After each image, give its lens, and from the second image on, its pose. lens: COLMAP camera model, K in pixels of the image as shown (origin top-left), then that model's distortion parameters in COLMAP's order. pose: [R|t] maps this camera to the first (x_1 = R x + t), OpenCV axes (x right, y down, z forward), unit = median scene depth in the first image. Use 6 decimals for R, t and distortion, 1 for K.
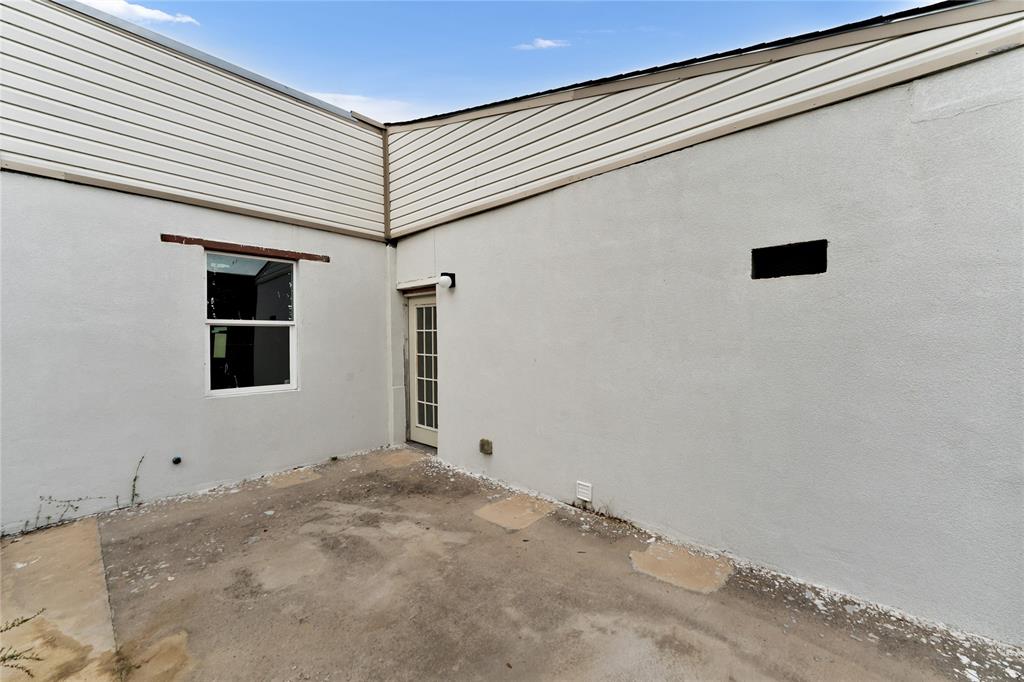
lens RADIAL K [[421.4, 0, 507.4], [0, 421.4, 326.1], [0, 0, 1]] dist [-0.000064, 0.000234]
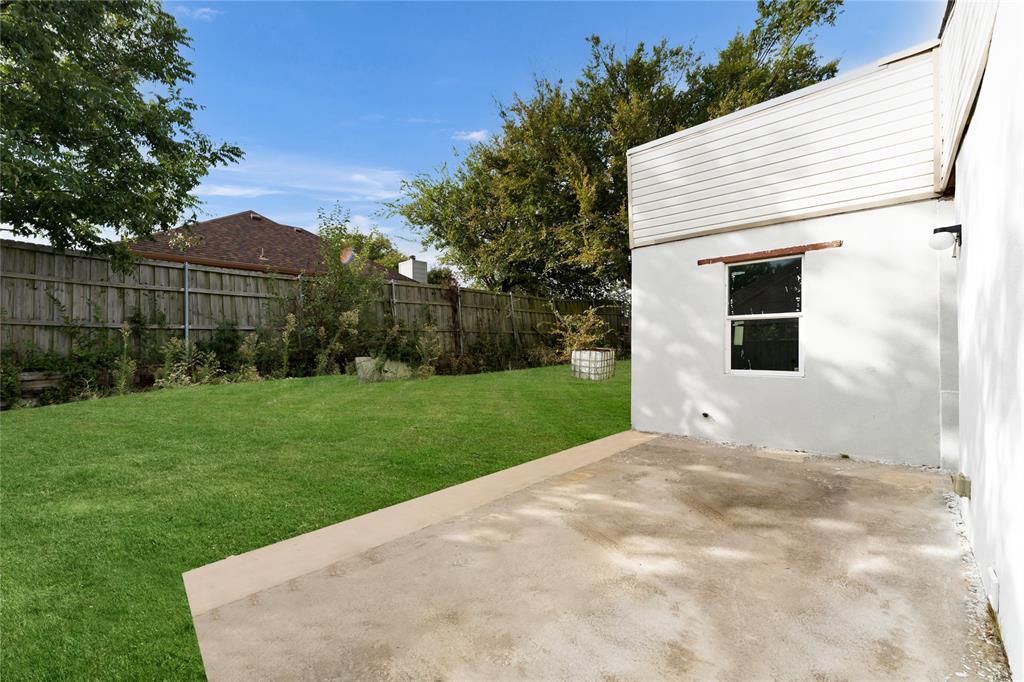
lens RADIAL K [[421.4, 0, 507.4], [0, 421.4, 326.1], [0, 0, 1]] dist [-0.000064, 0.000234]
pose [[-0.013214, -0.035507, -0.999282, 0.618394], [0.037477, 0.998650, -0.035980, 0.037234], [0.999210, -0.037925, -0.011866, 0.317039]]
